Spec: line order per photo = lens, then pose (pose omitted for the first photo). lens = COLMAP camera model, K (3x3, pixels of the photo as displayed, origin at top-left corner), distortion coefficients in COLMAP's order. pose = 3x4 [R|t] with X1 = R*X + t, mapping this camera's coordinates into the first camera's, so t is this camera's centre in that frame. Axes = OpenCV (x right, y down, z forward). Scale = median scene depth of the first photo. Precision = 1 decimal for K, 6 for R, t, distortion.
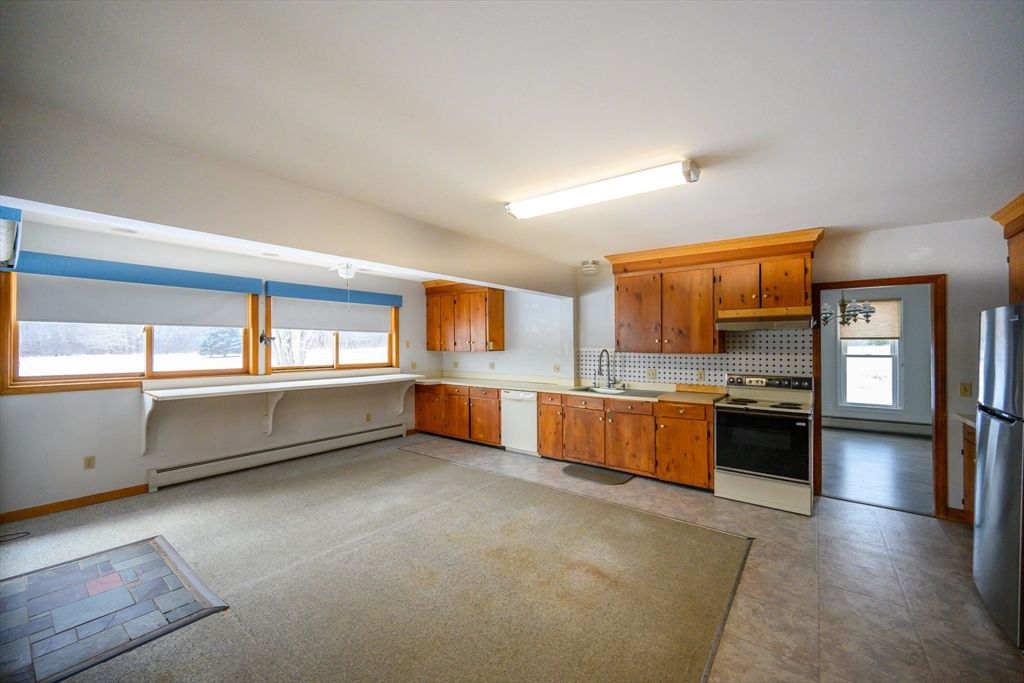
lens RADIAL K [[402.4, 0, 514.4], [0, 402.4, 344.0], [0, 0, 1]] dist [-0.000207, -0.000111]
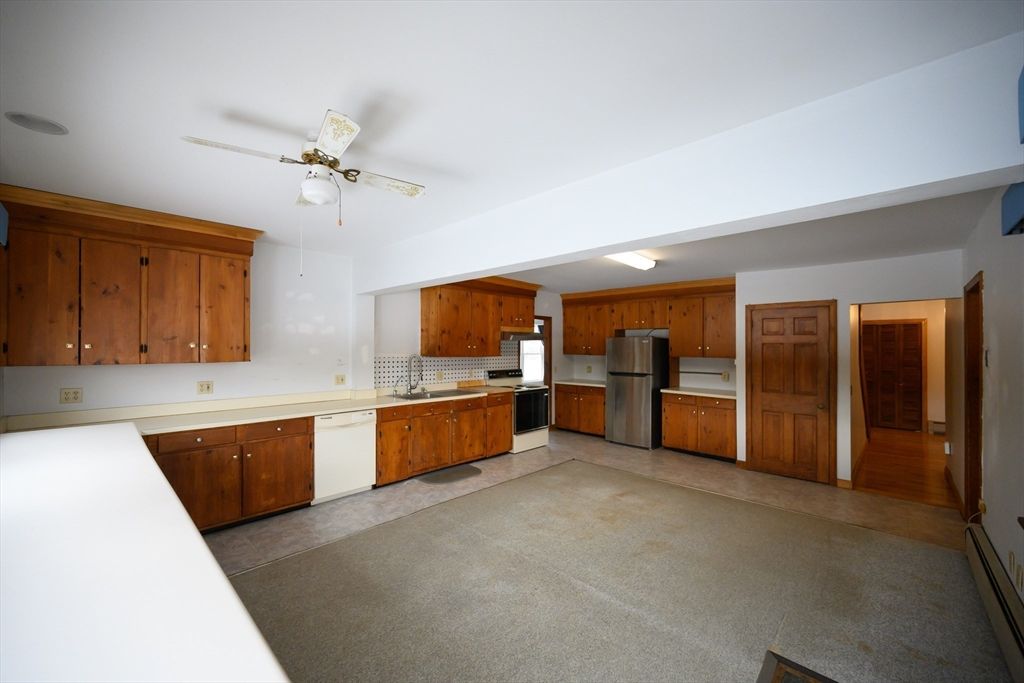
lens RADIAL K [[402.4, 0, 514.4], [0, 402.4, 344.0], [0, 0, 1]] dist [-0.000207, -0.000111]
pose [[0.103442, 0.012998, 0.994551, -0.831144], [-0.001696, 0.999915, -0.012891, -0.000458], [-0.994634, -0.000353, 0.103456, 0.739075]]
